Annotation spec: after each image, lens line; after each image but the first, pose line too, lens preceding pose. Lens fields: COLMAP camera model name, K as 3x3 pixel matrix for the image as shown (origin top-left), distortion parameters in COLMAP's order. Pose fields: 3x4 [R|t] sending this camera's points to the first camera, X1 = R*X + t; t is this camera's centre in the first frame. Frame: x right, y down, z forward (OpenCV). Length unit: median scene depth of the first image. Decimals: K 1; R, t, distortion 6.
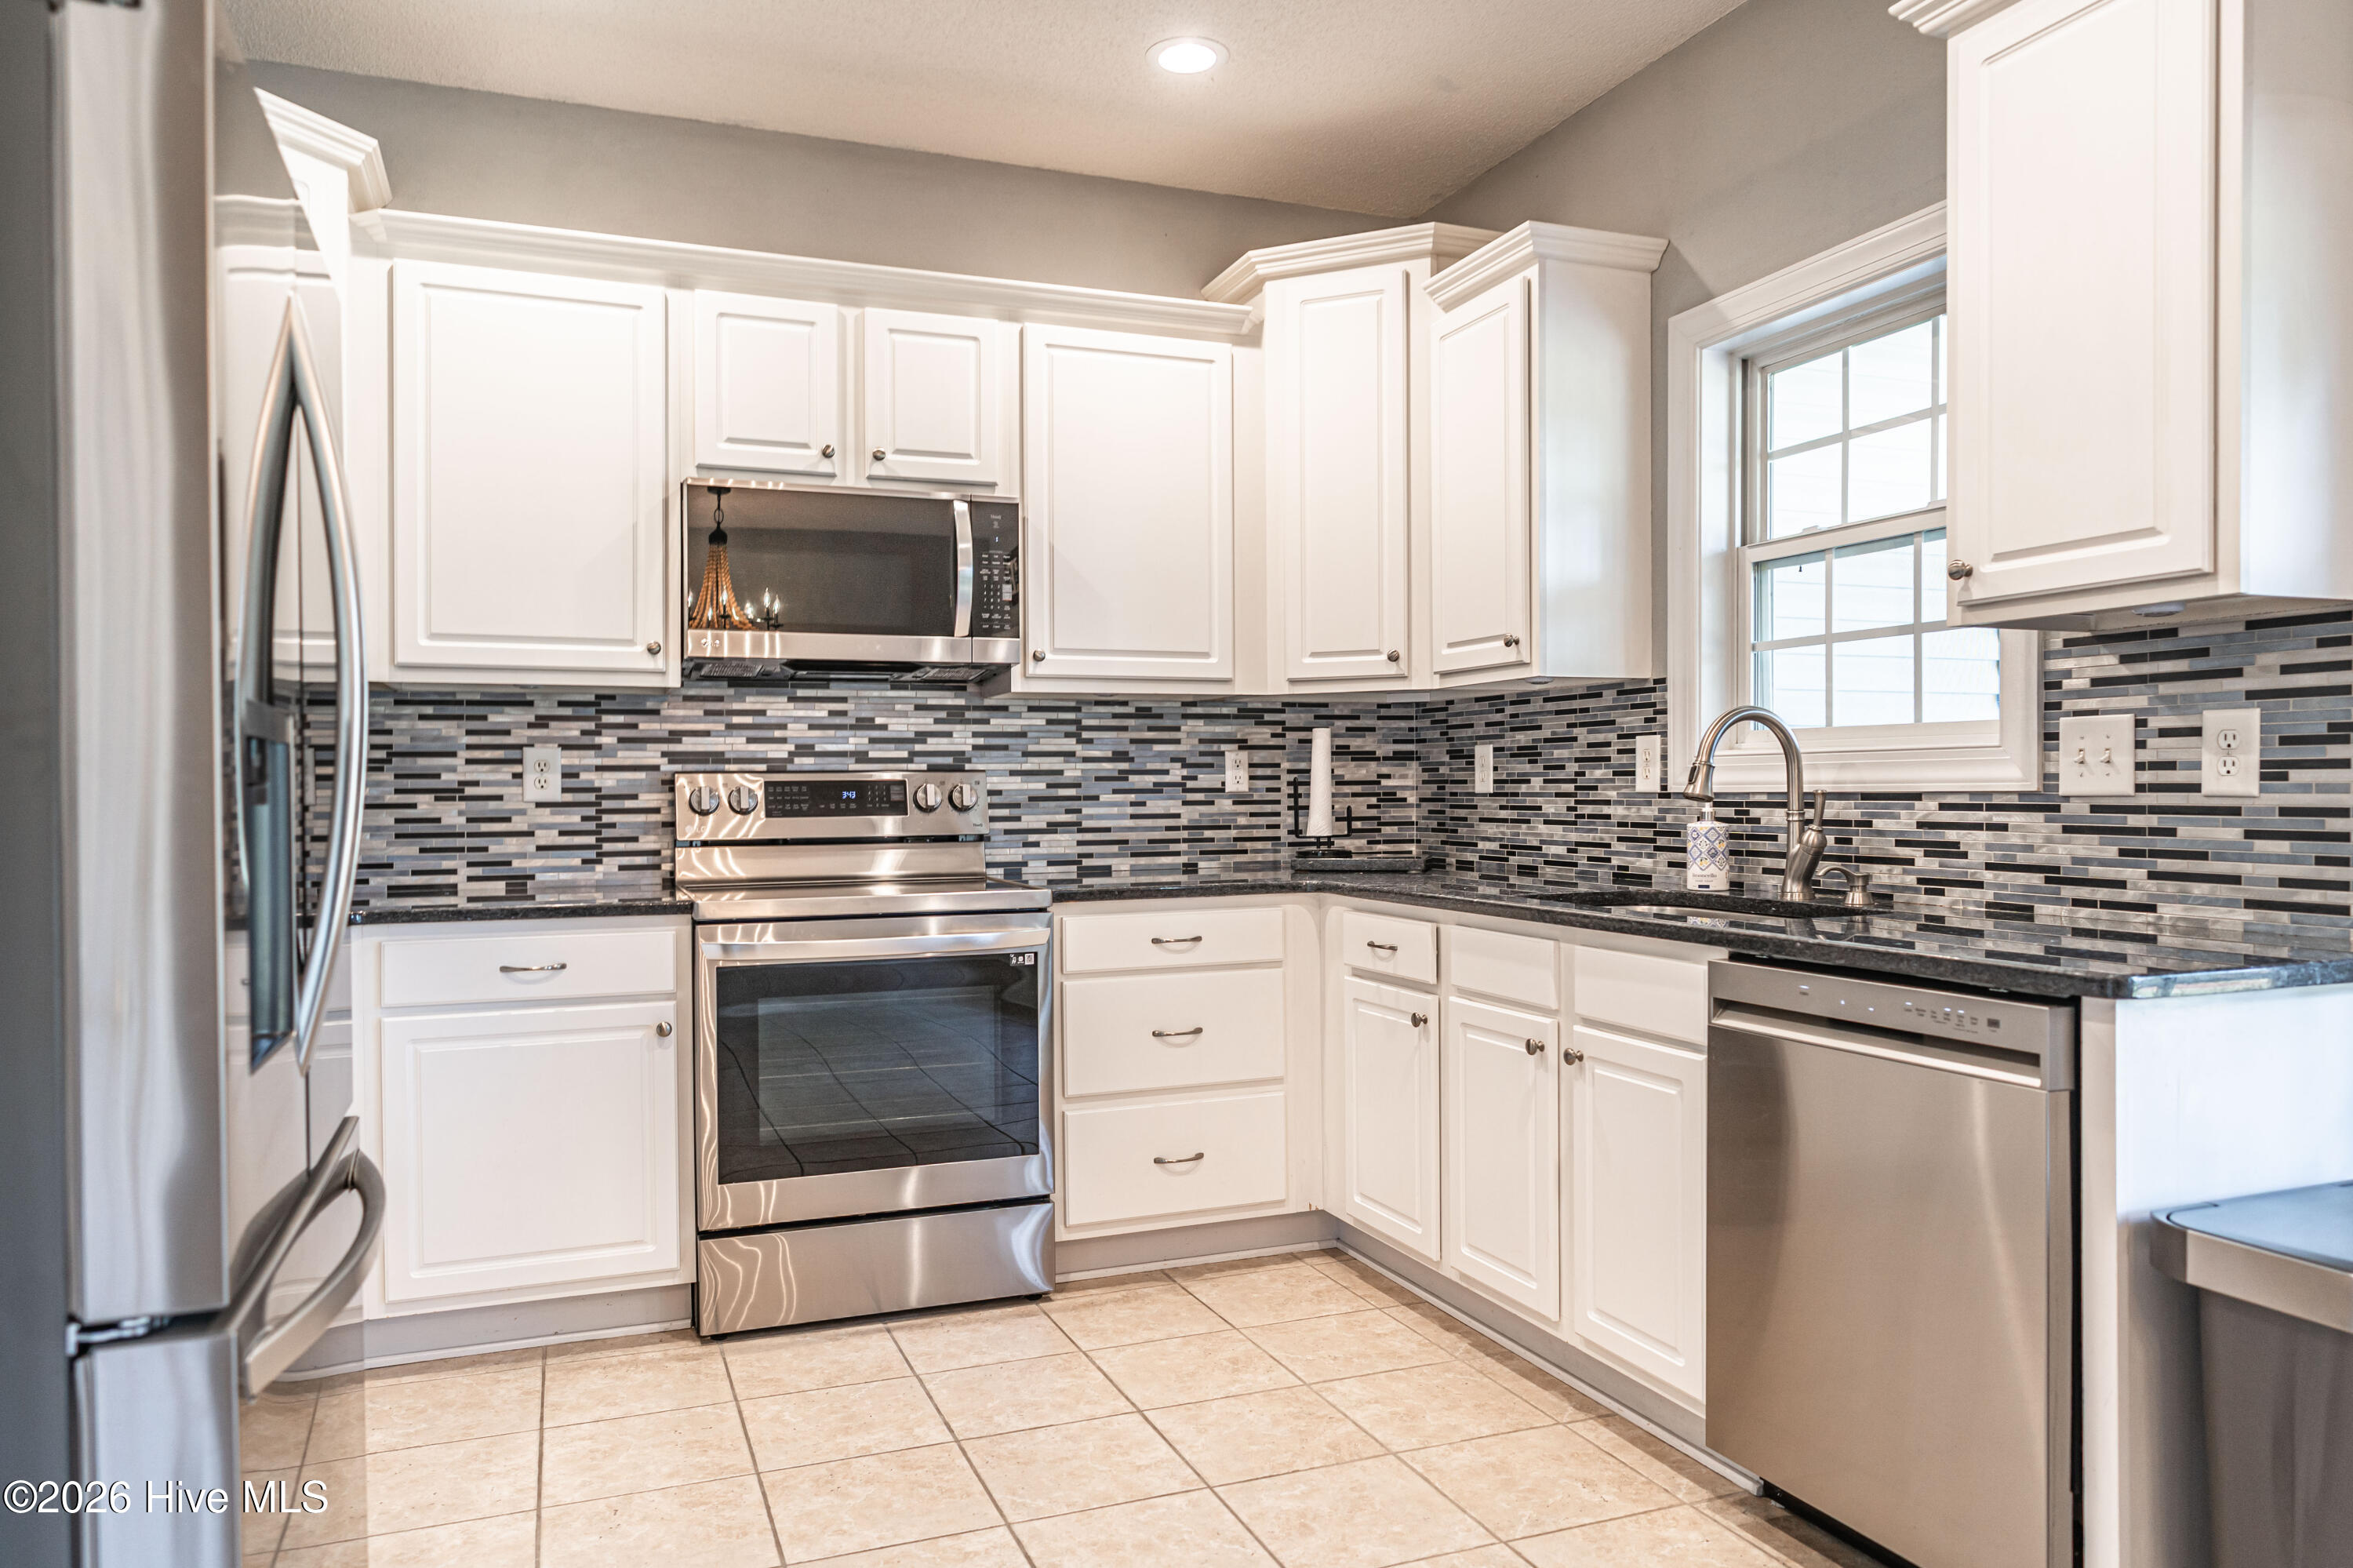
lens RADIAL K [[1560.1, 0, 1177.7], [0, 1560.1, 791.0], [0, 0, 1]] dist [-0.000233, 0.005380]
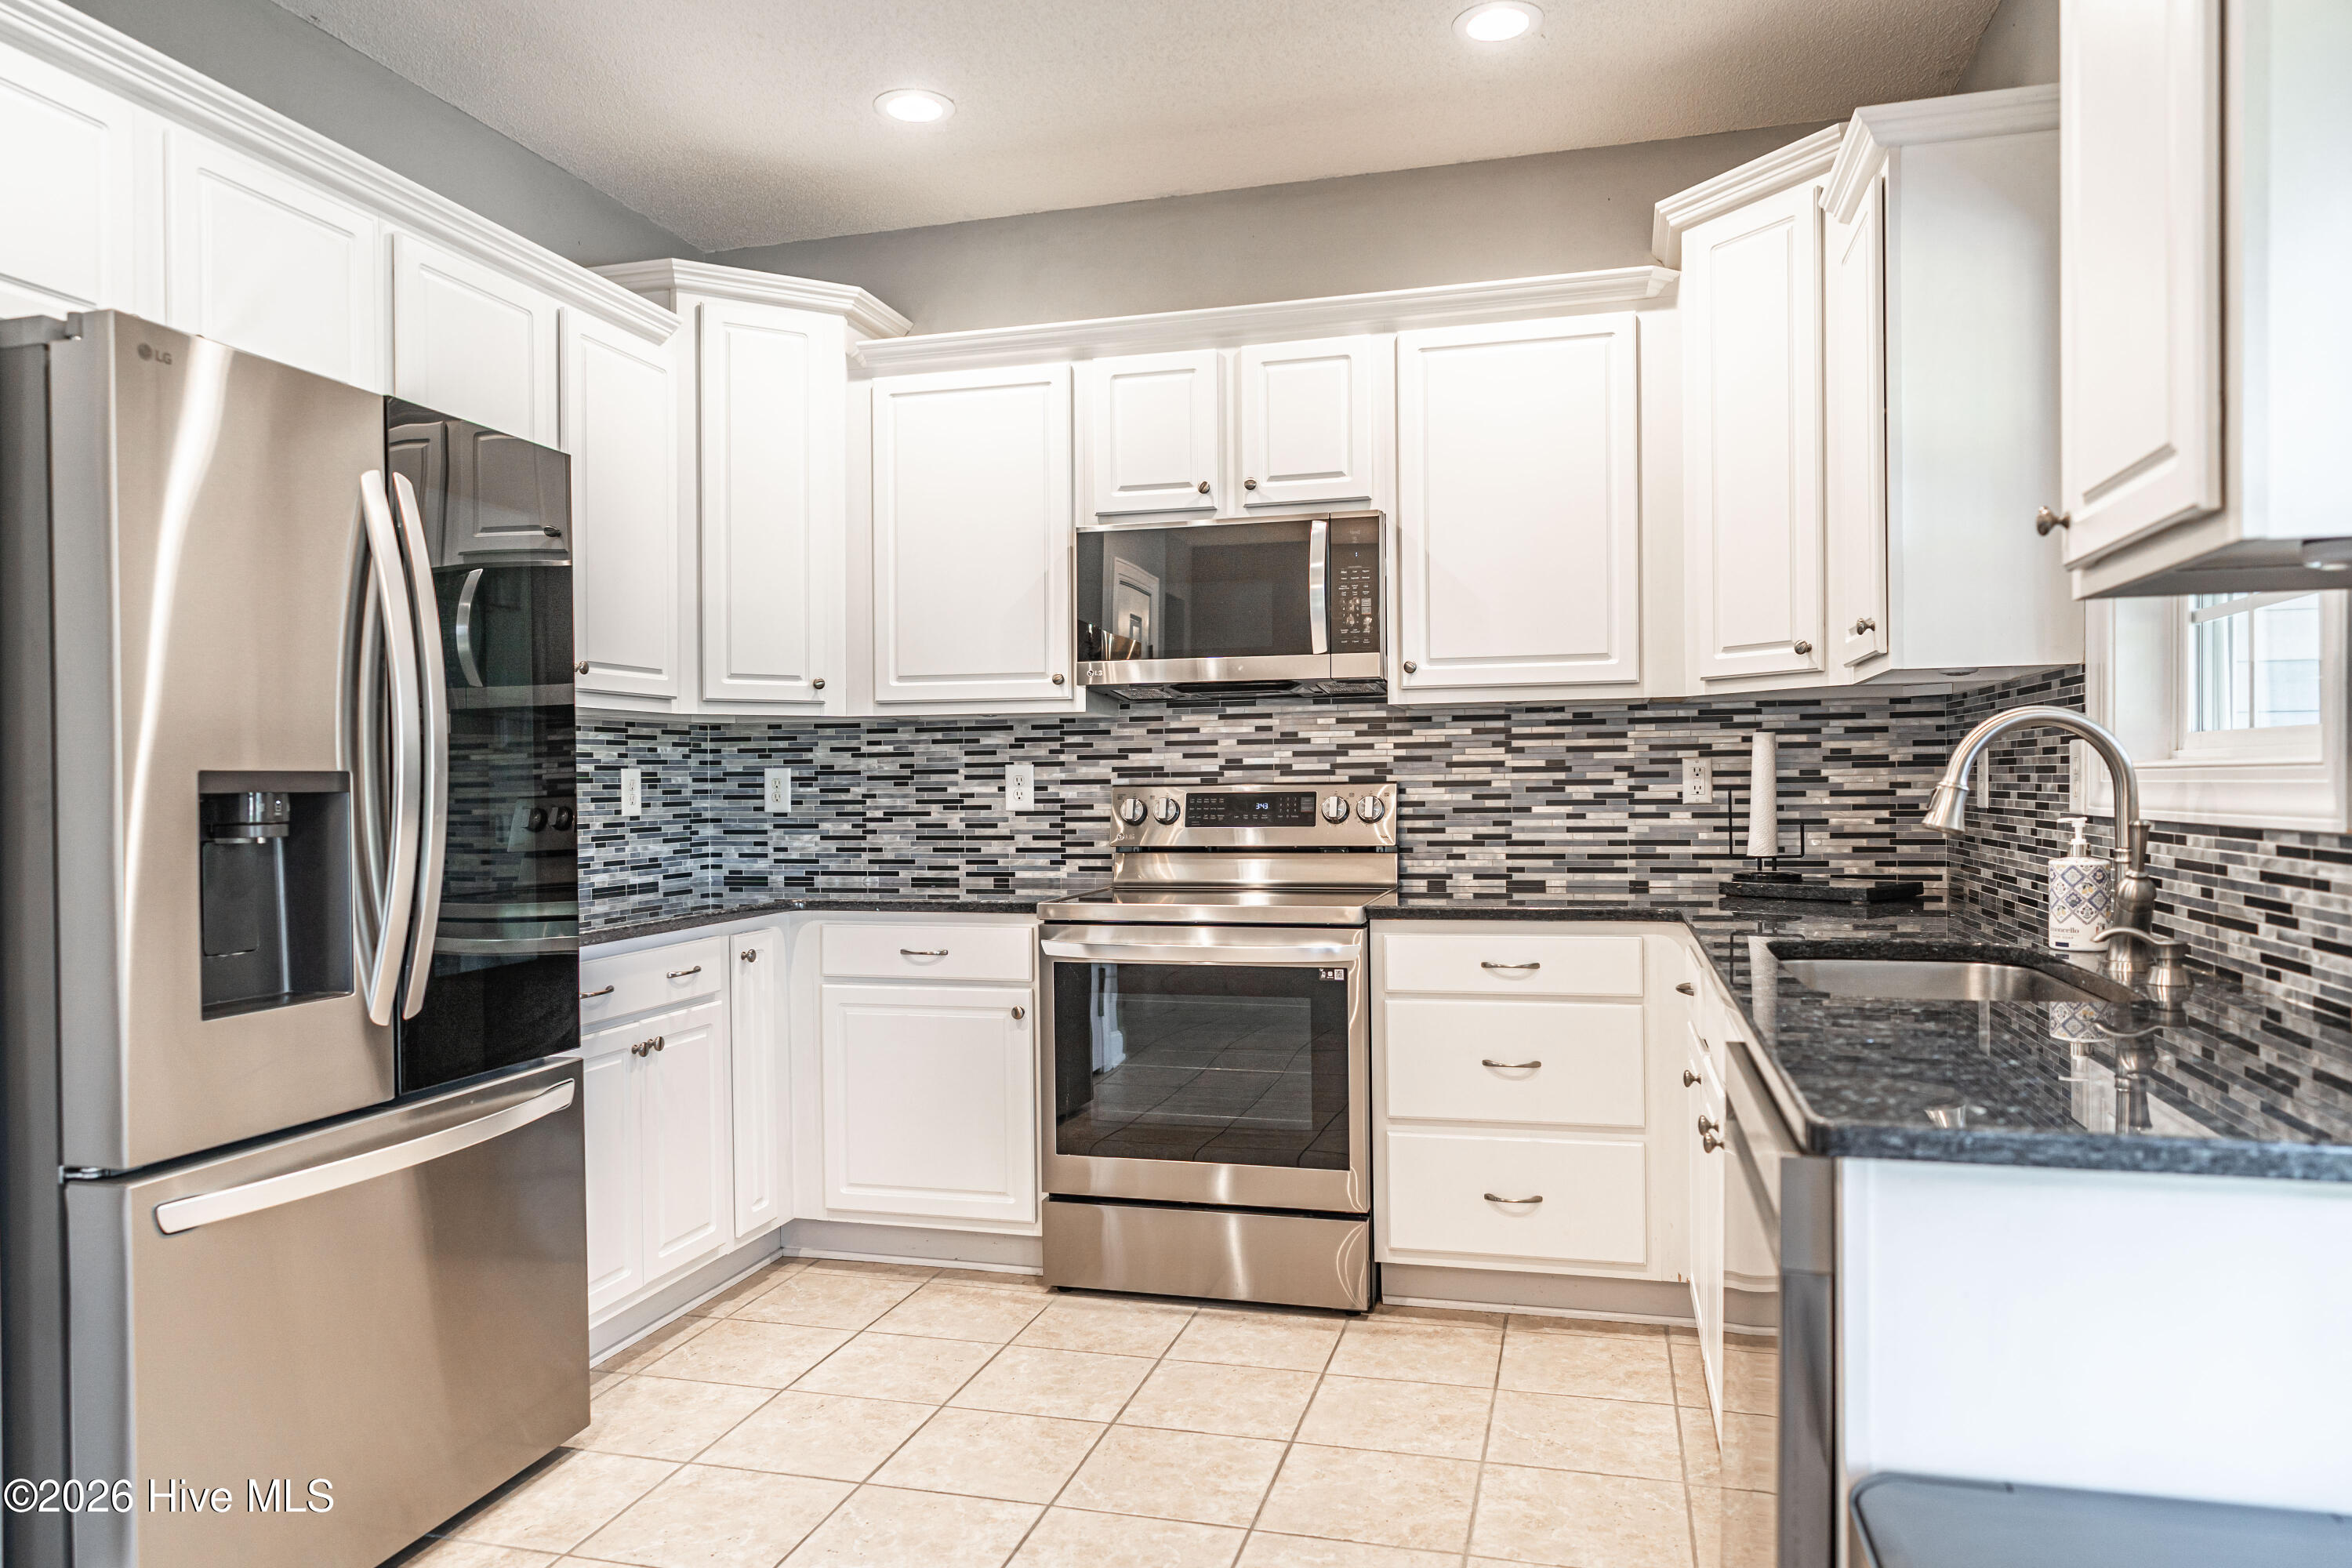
lens RADIAL K [[1535.1, 0, 1176.0], [0, 1535.1, 784.0], [0, 0, 1]] dist [0.000968, 0.000611]
pose [[0.806085, -0.000272, -0.591800, 0.373033], [0.002814, 0.999990, 0.003374, -0.016885], [0.591793, -0.004385, 0.806078, 0.132893]]
